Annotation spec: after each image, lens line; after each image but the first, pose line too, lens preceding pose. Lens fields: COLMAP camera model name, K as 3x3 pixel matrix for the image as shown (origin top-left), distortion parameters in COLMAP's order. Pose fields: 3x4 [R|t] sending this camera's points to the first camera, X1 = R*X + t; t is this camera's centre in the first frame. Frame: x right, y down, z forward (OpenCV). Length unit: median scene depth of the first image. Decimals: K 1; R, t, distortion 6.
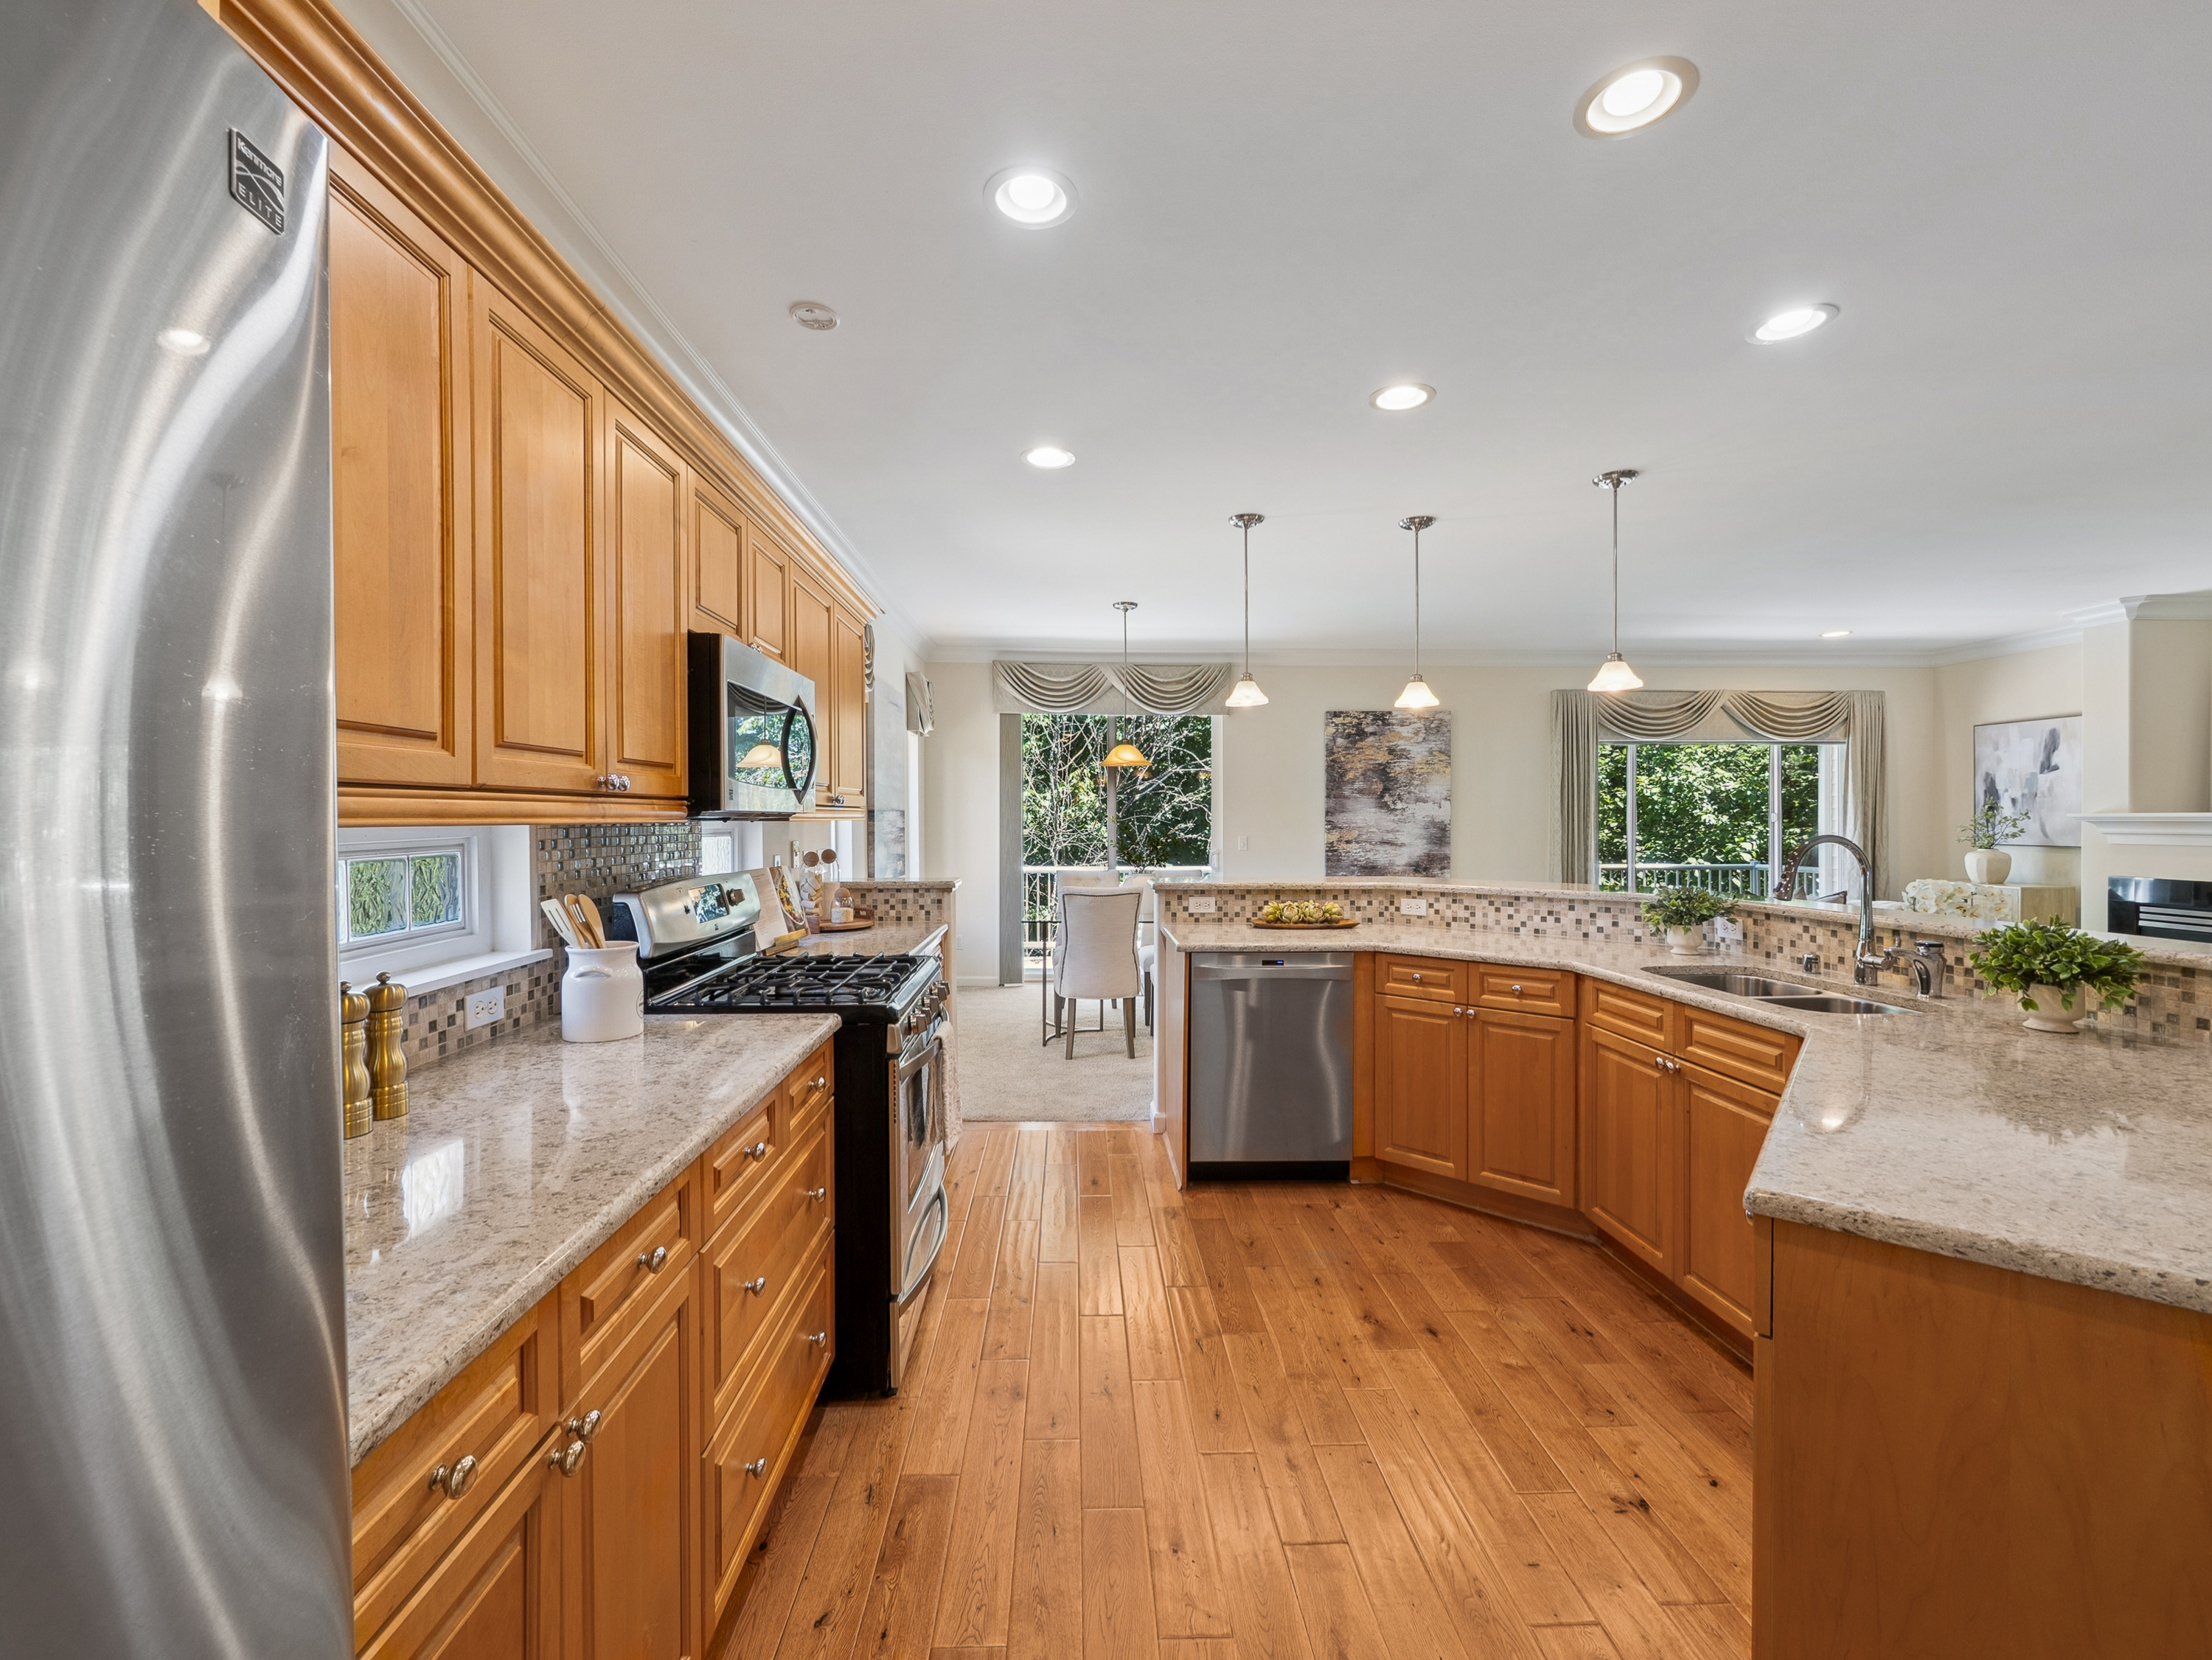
lens RADIAL K [[933.3, 0, 1097.6], [0, 933.3, 822.1], [0, 0, 1]] dist [-0.008339, 0.001231]
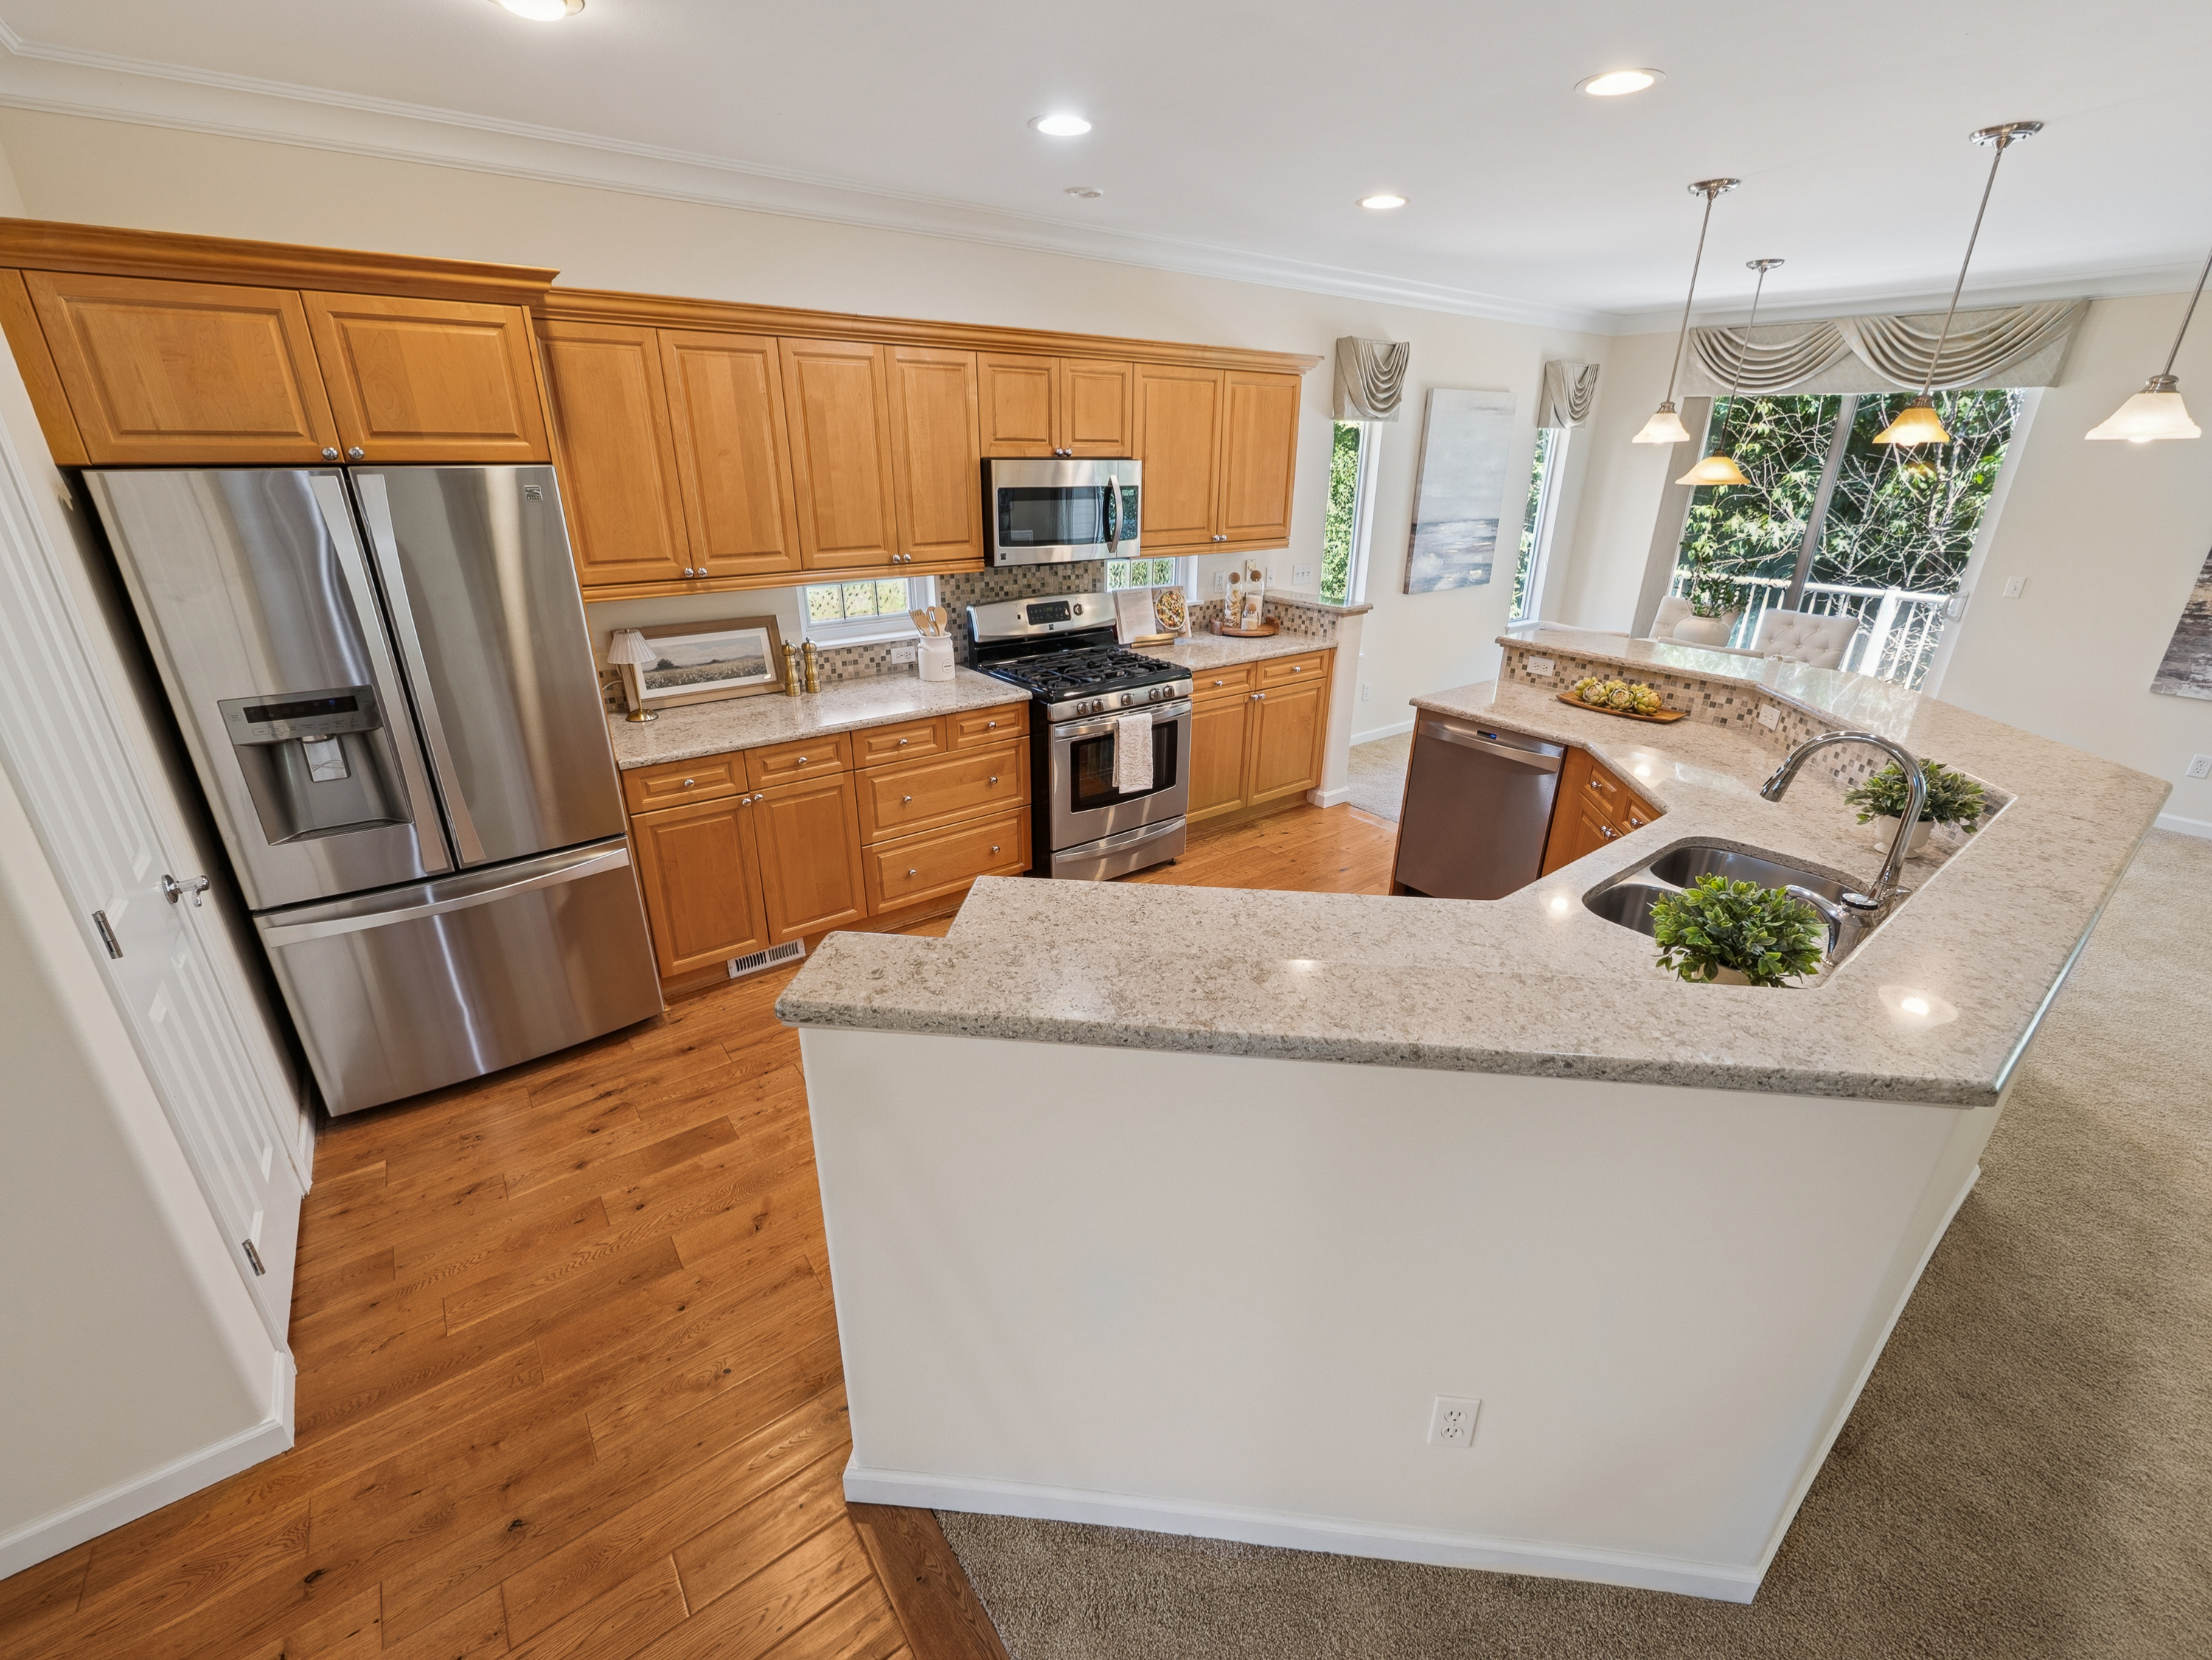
lens RADIAL K [[916.6, 0, 1097.0], [0, 916.6, 822.4], [0, 0, 1]] dist [-0.002677, -0.000107]
pose [[0.570492, 0.313867, -0.758964, 0.382094], [-0.011966, 0.927176, 0.374436, -0.069712], [0.821216, -0.204531, 0.532702, 0.039816]]
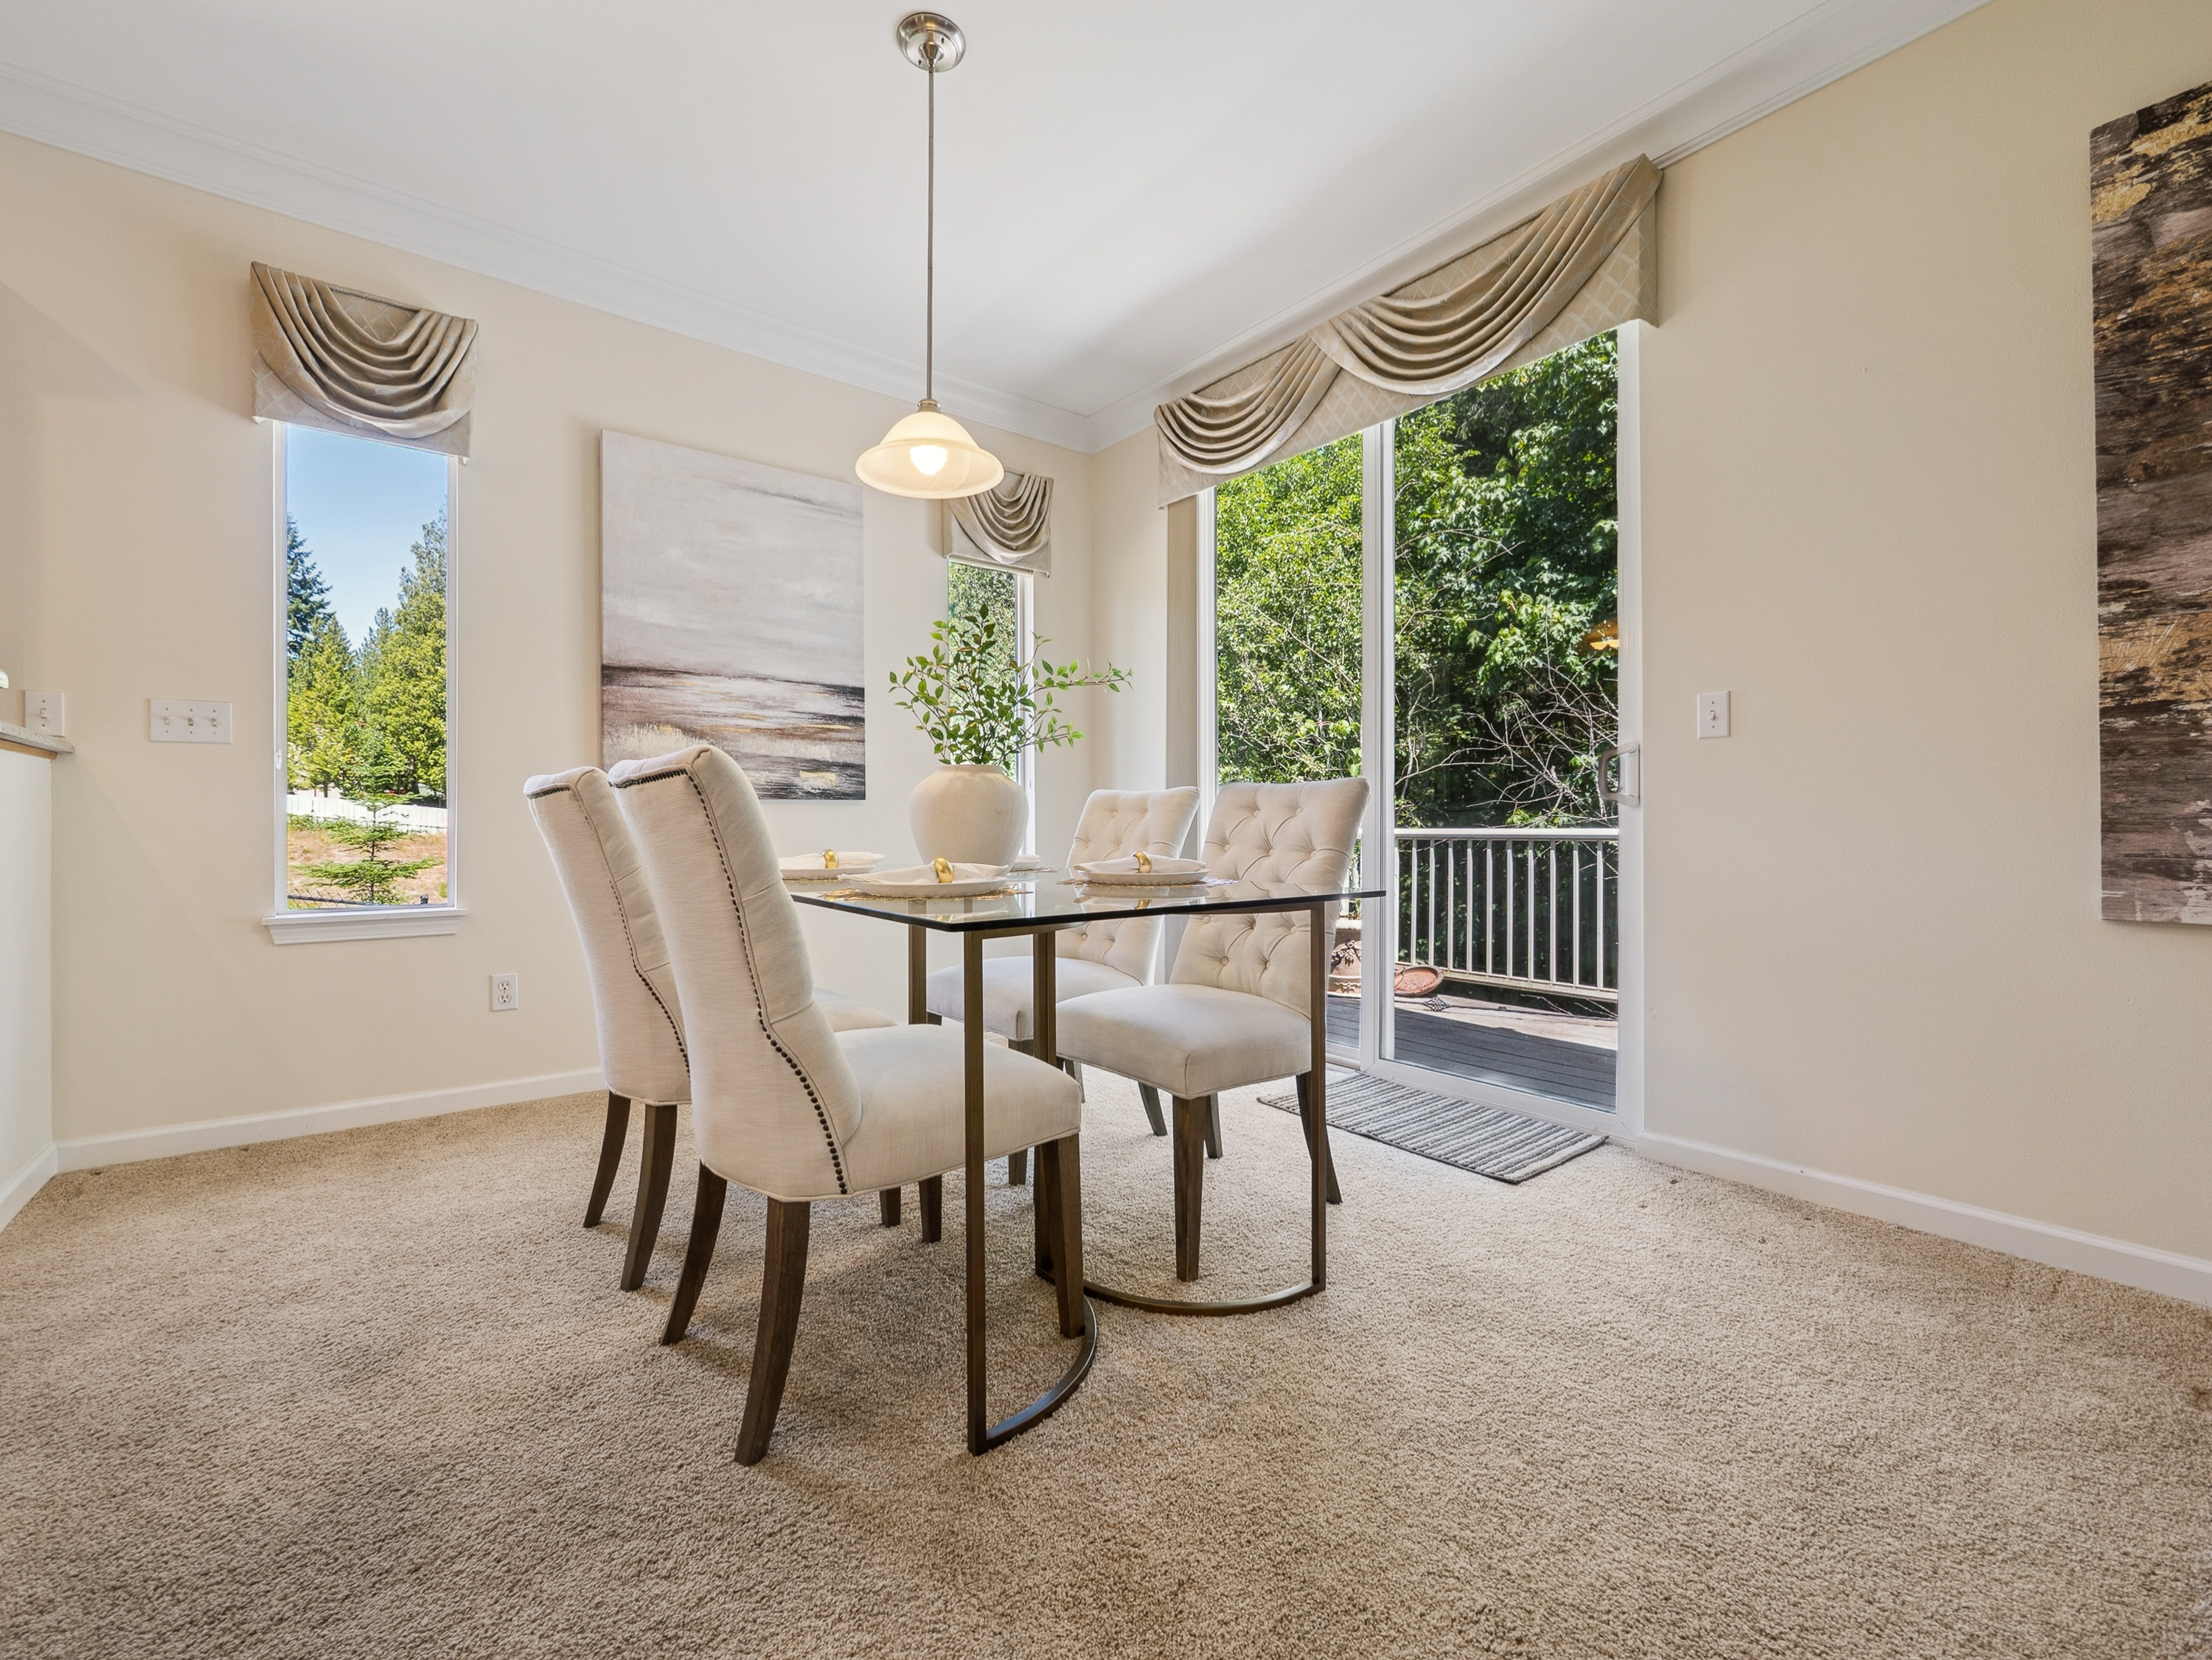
lens RADIAL K [[933.3, 0, 1097.6], [0, 933.3, 822.1], [0, 0, 1]] dist [-0.008339, 0.001231]
pose [[0.590965, -0.002508, -0.806694, 0.320072], [-0.002916, 0.999982, -0.005245, 0.068735], [0.806692, 0.005452, 0.590947, 0.737365]]
